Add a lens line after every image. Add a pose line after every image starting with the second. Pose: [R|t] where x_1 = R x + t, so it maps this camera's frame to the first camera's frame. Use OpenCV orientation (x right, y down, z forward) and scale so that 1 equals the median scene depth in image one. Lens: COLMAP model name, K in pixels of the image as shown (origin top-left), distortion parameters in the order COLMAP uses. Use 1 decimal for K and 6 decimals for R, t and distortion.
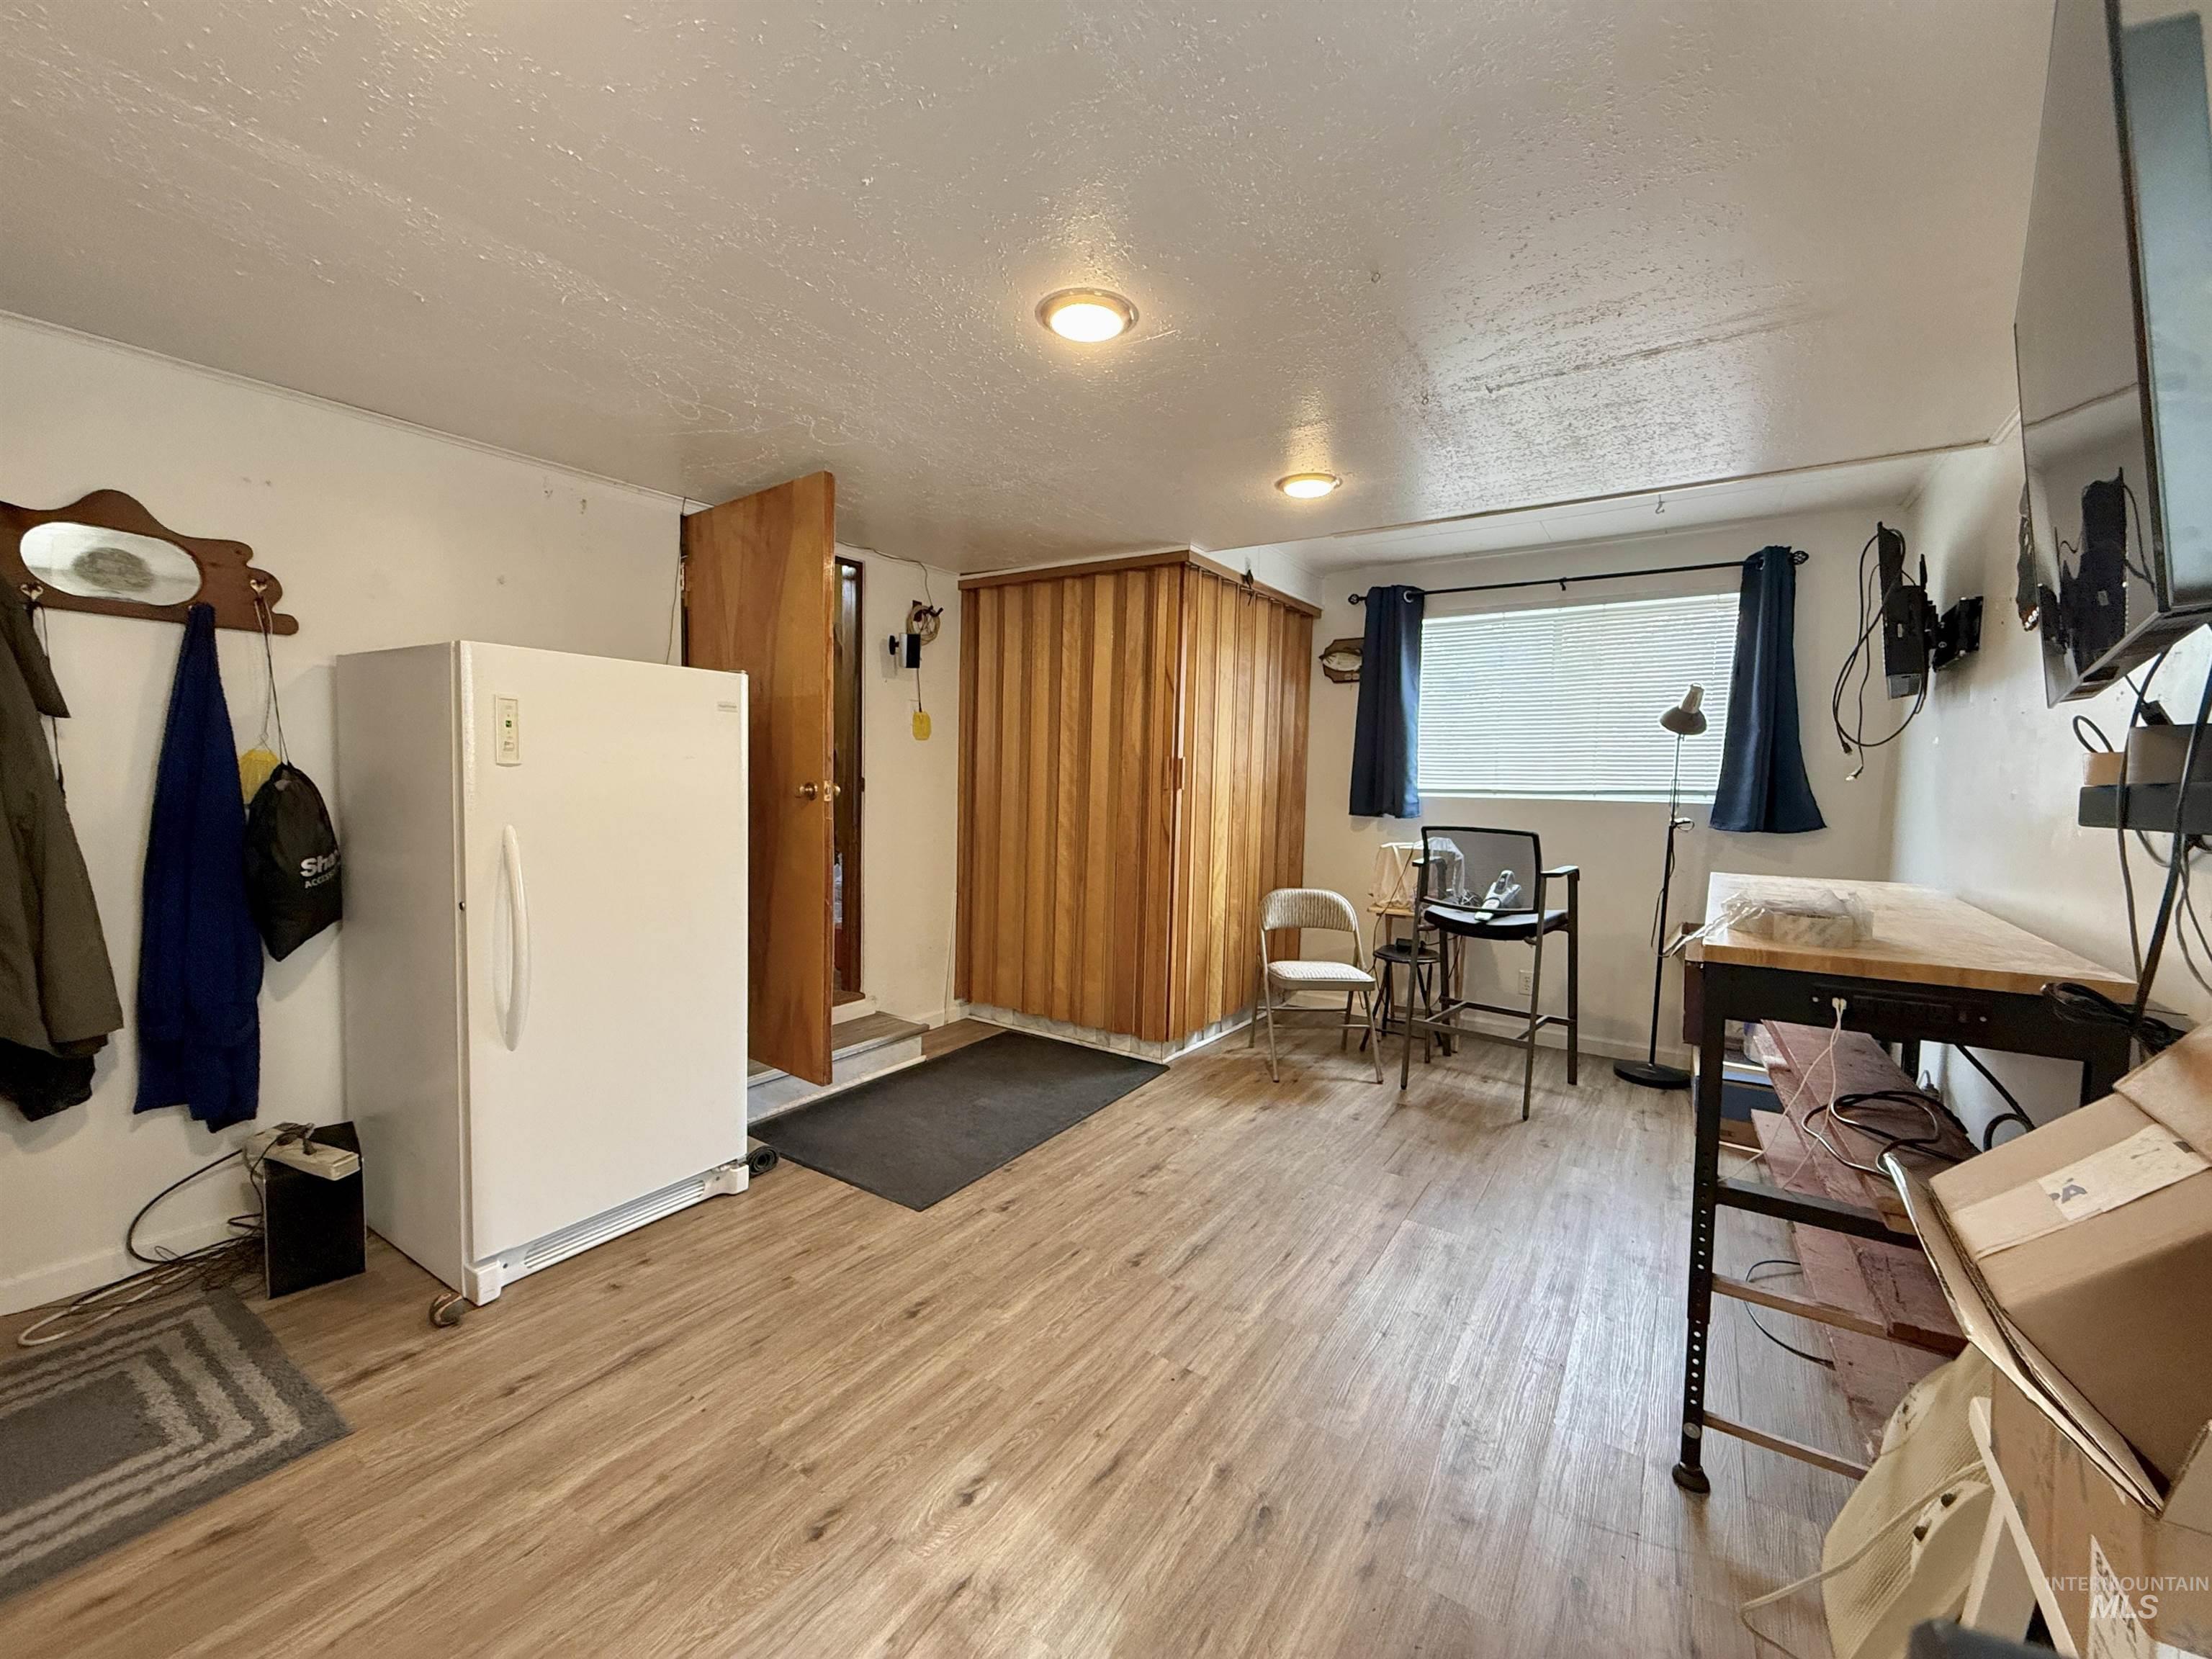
lens RADIAL K [[878.4, 0, 1100.9], [0, 878.4, 829.9], [0, 0, 1]] dist [-0.000265, -0.000435]
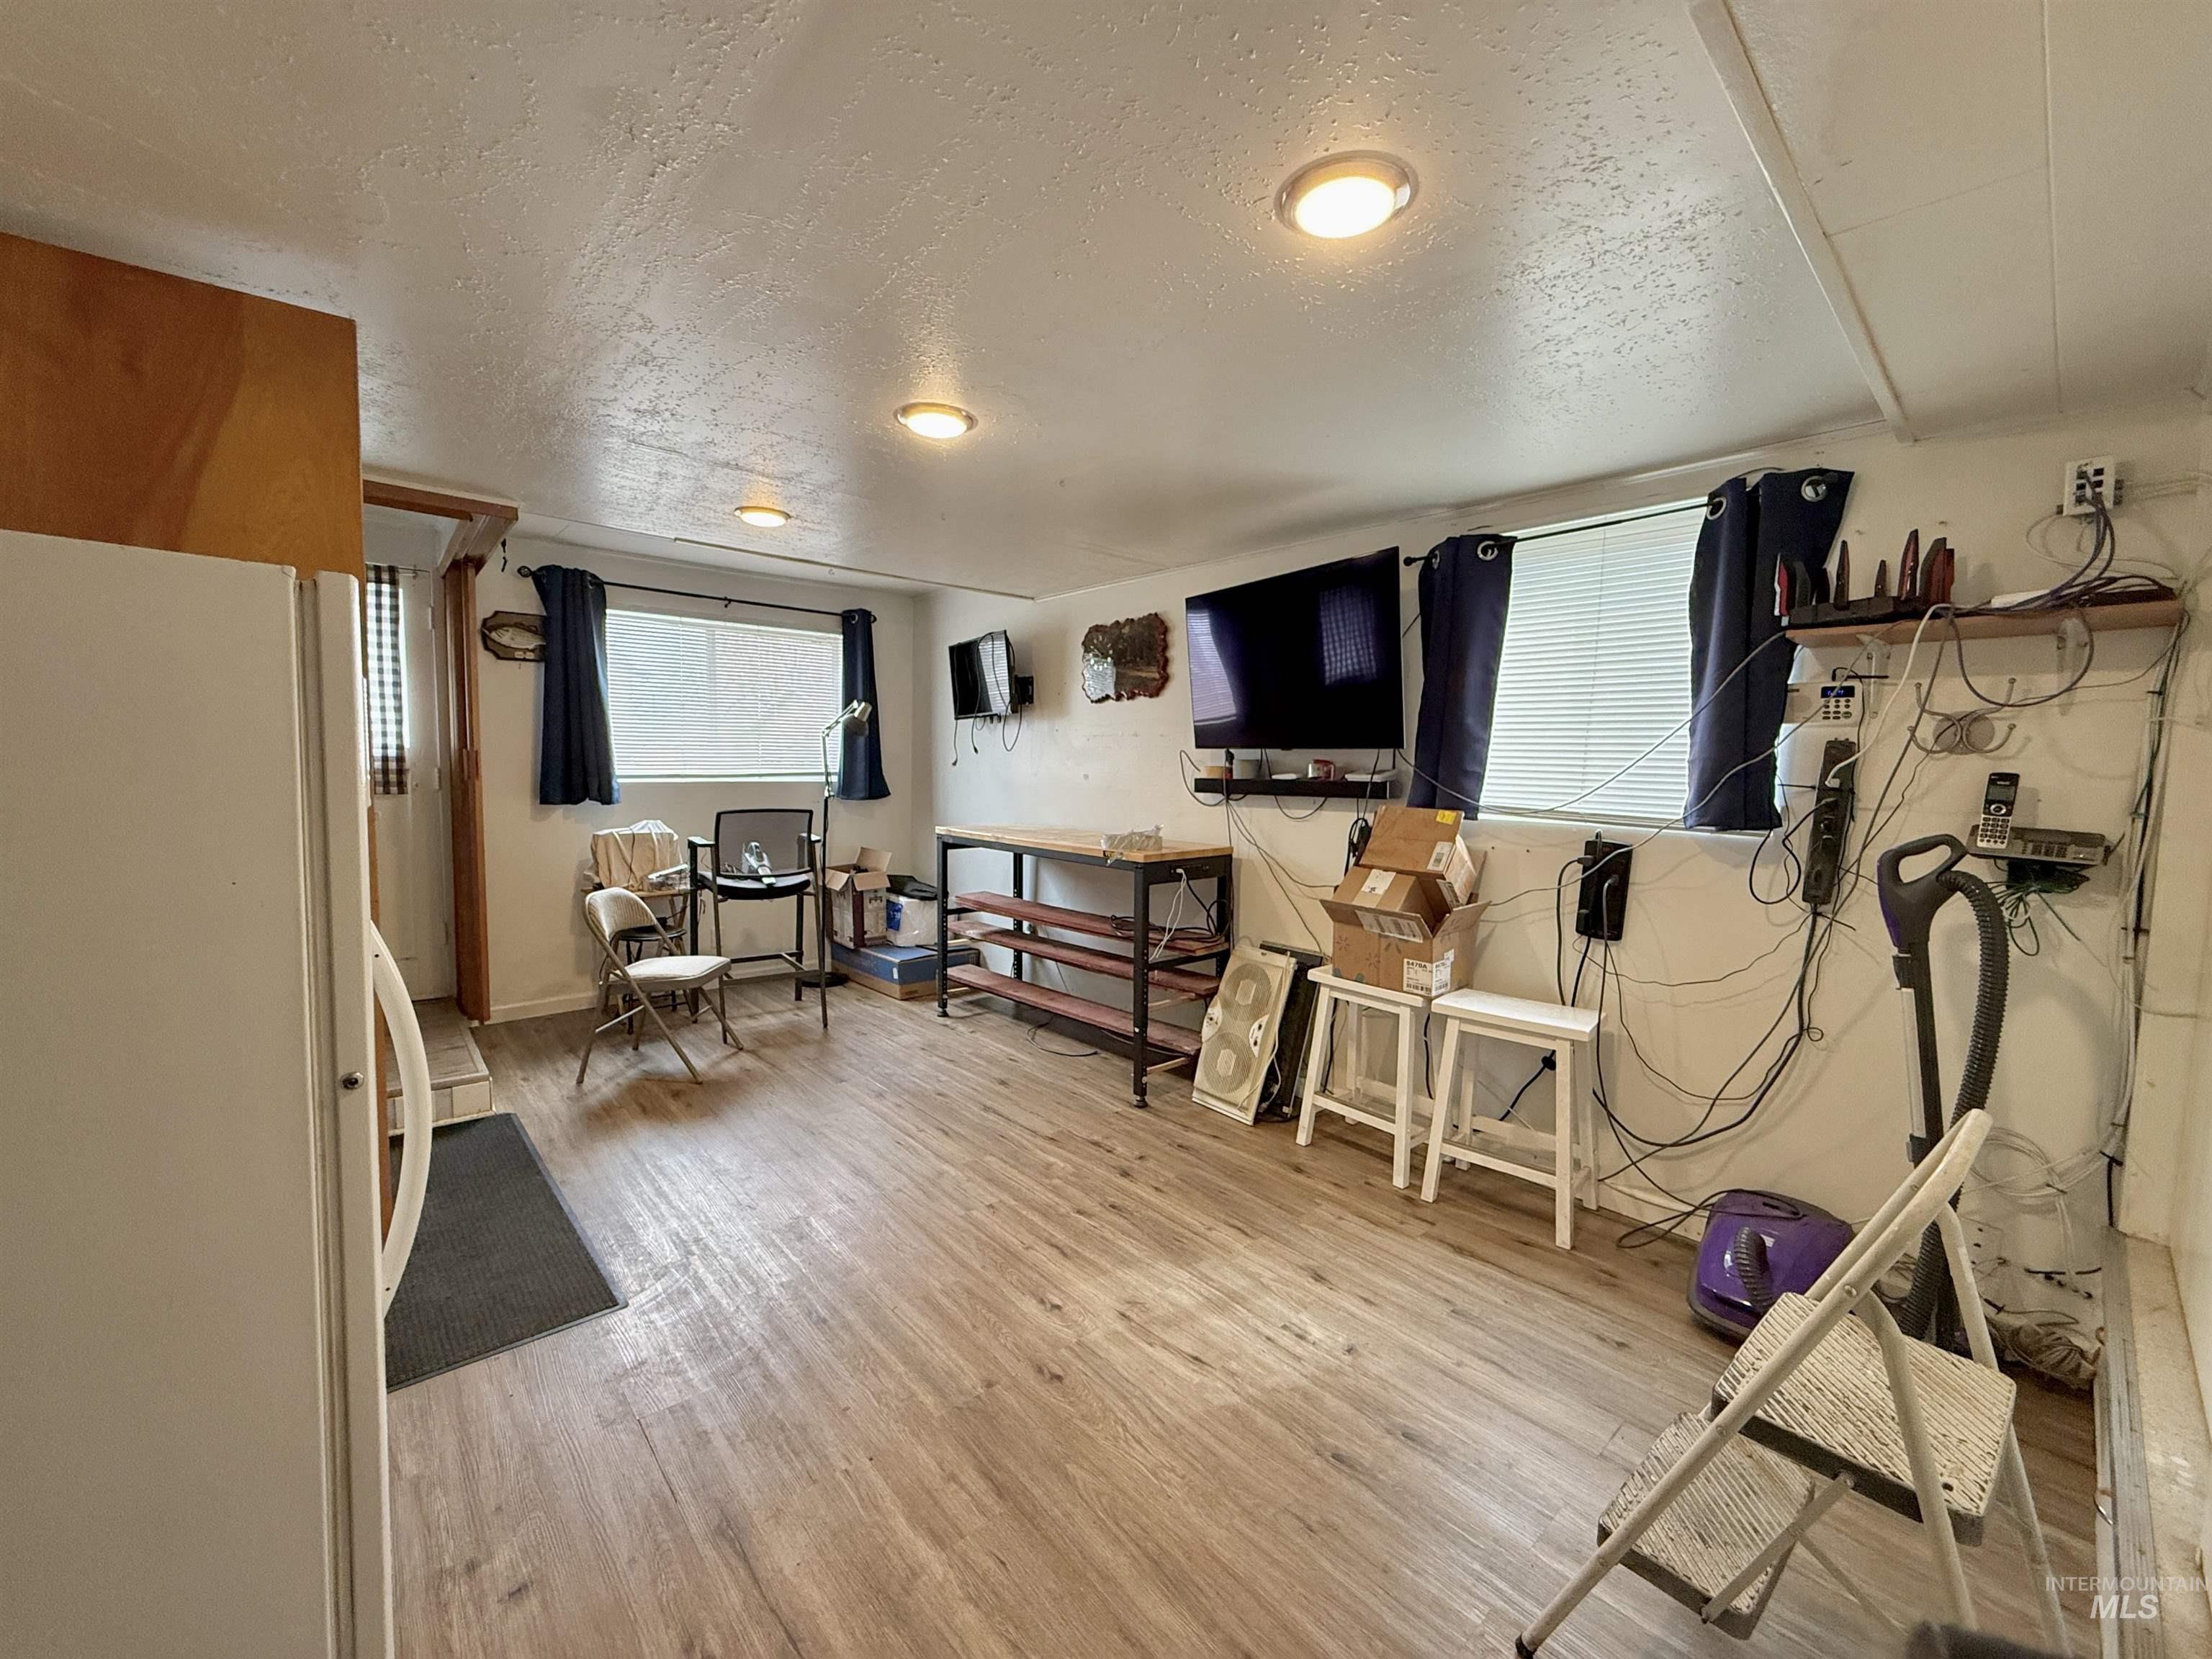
lens RADIAL K [[878.4, 0, 1100.4], [0, 878.4, 828.2], [0, 0, 1]] dist [-0.000265, -0.000435]
pose [[0.252438, -0.085835, 0.963798, -1.101421], [0.044698, 0.996029, 0.076998, -0.086293], [-0.966580, 0.023642, 0.255272, 0.425049]]
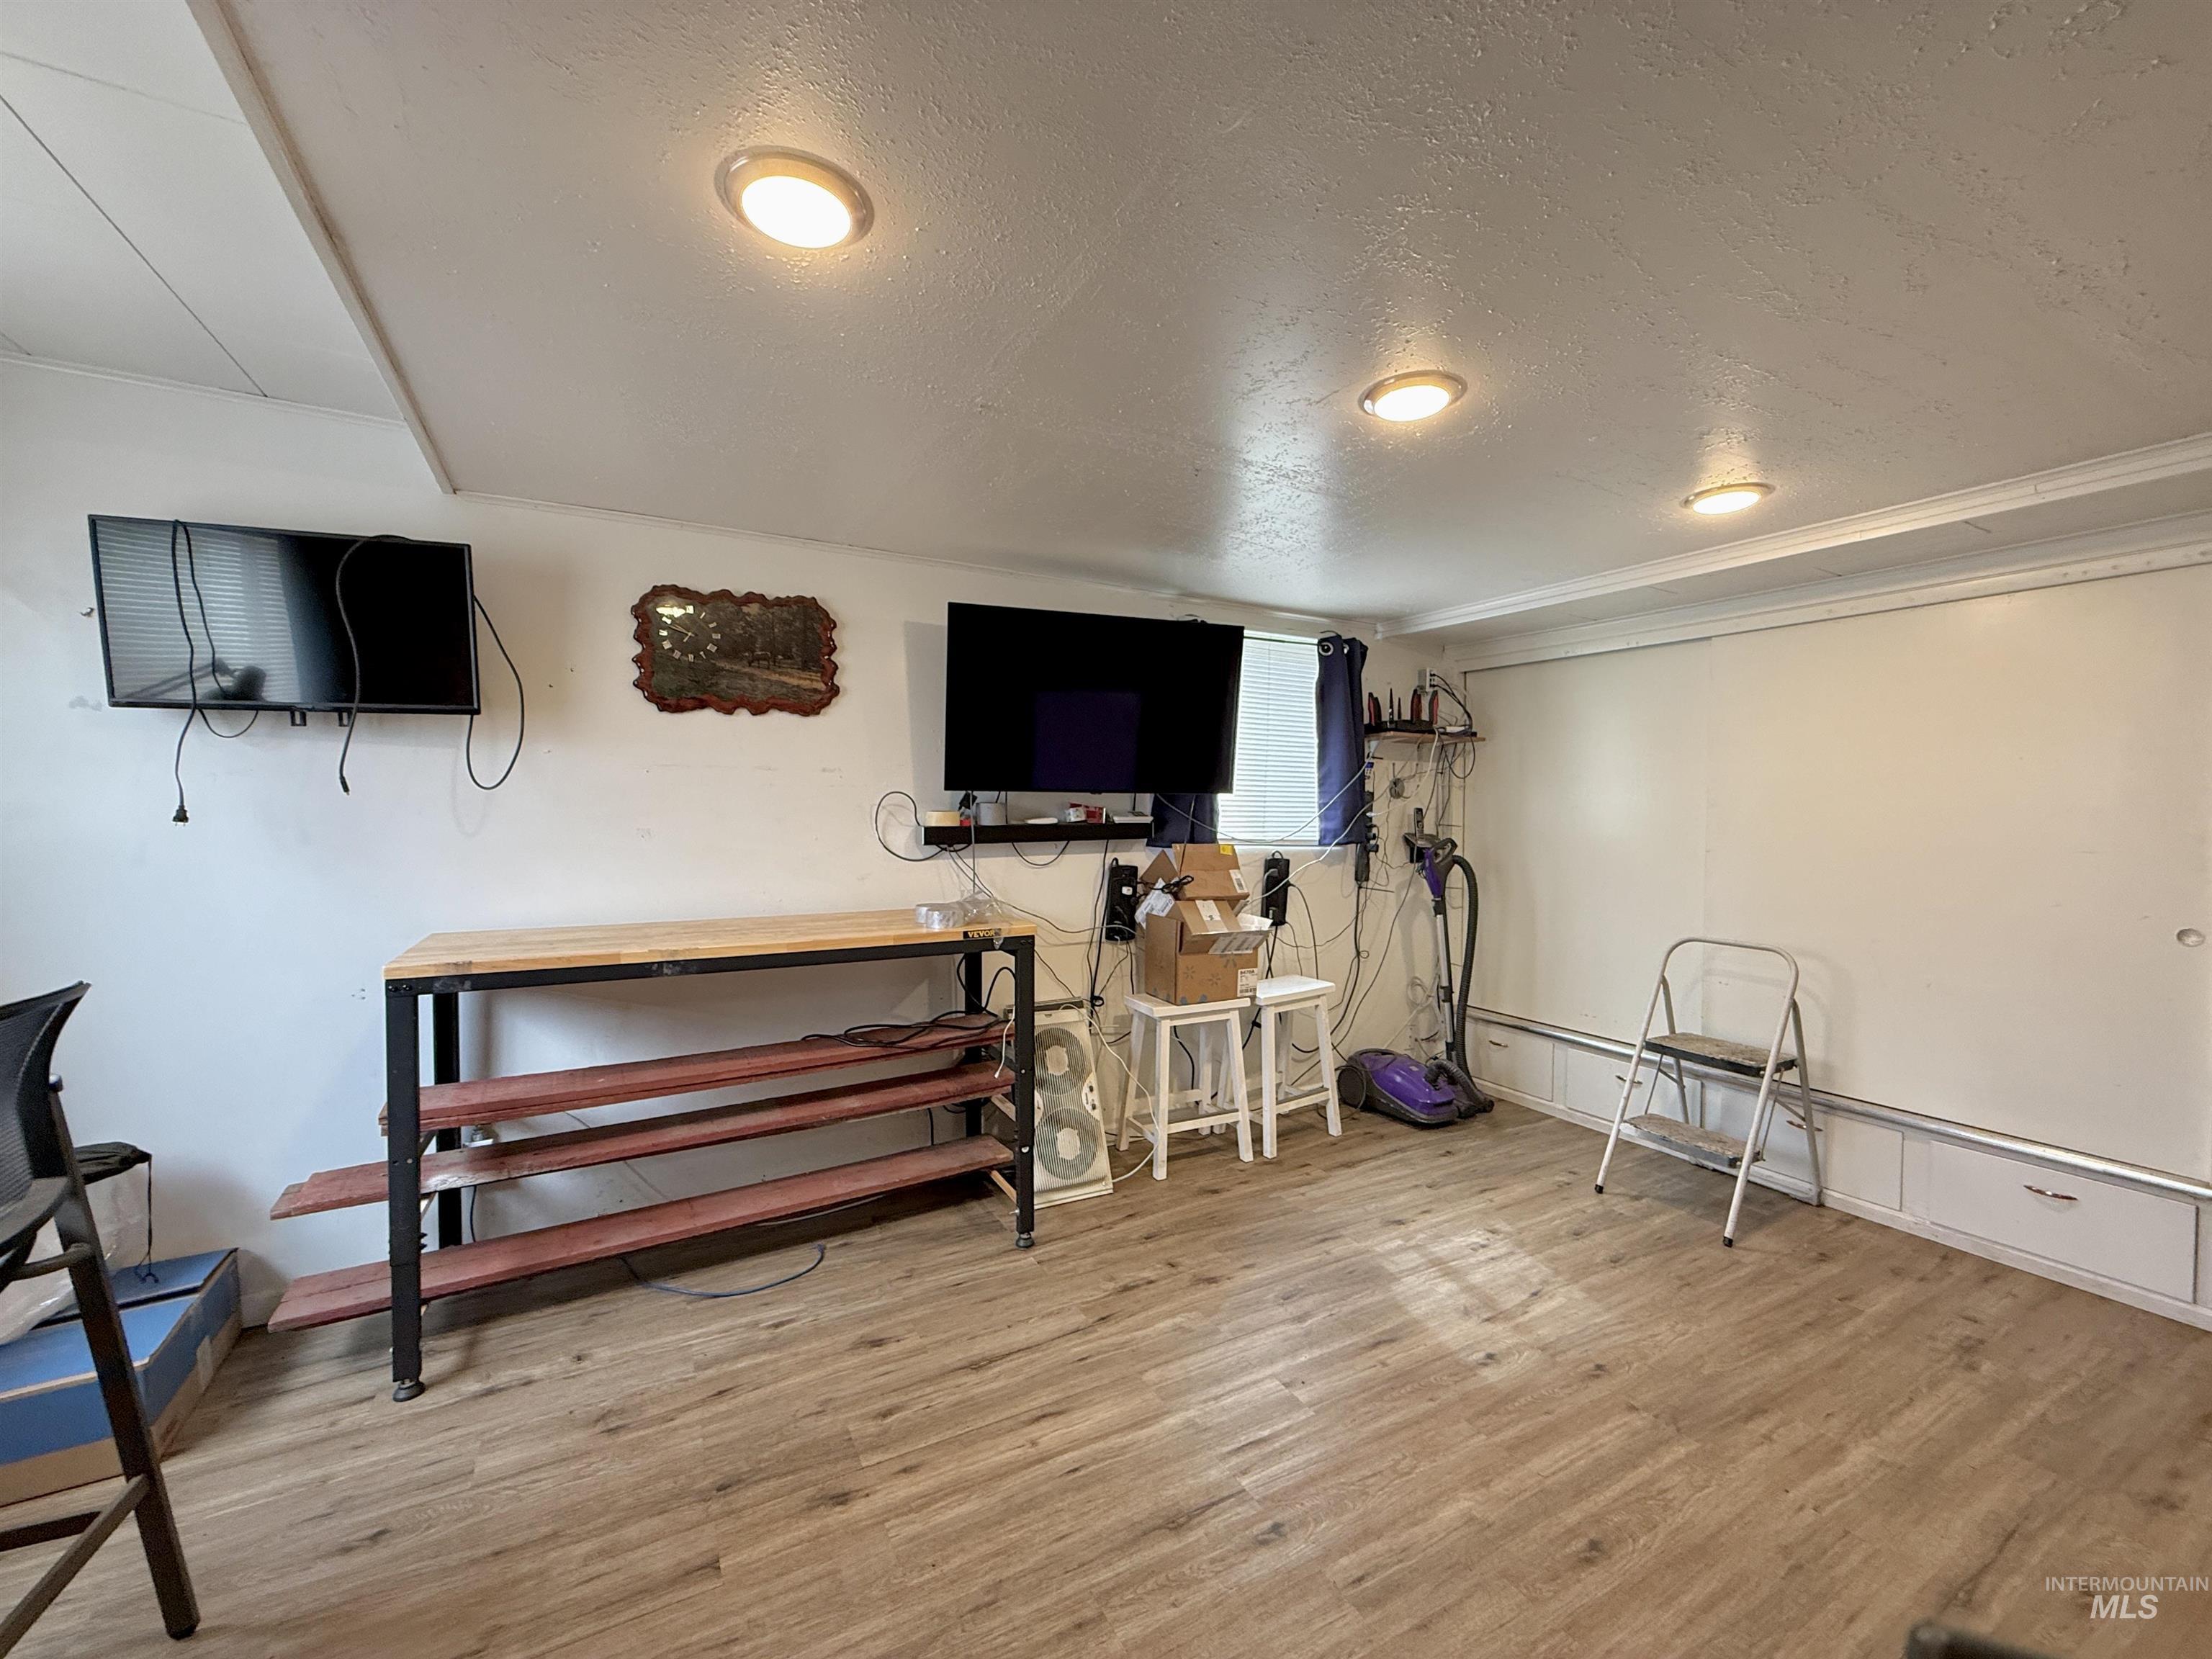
lens RADIAL K [[878.4, 0, 1099.9], [0, 878.4, 831.0], [0, 0, 1]] dist [-0.000265, -0.000435]
pose [[-0.888080, -0.035304, 0.458332, -0.163197], [0.006708, 0.995945, 0.089713, -0.164823], [-0.459640, 0.082746, -0.884242, 1.903441]]
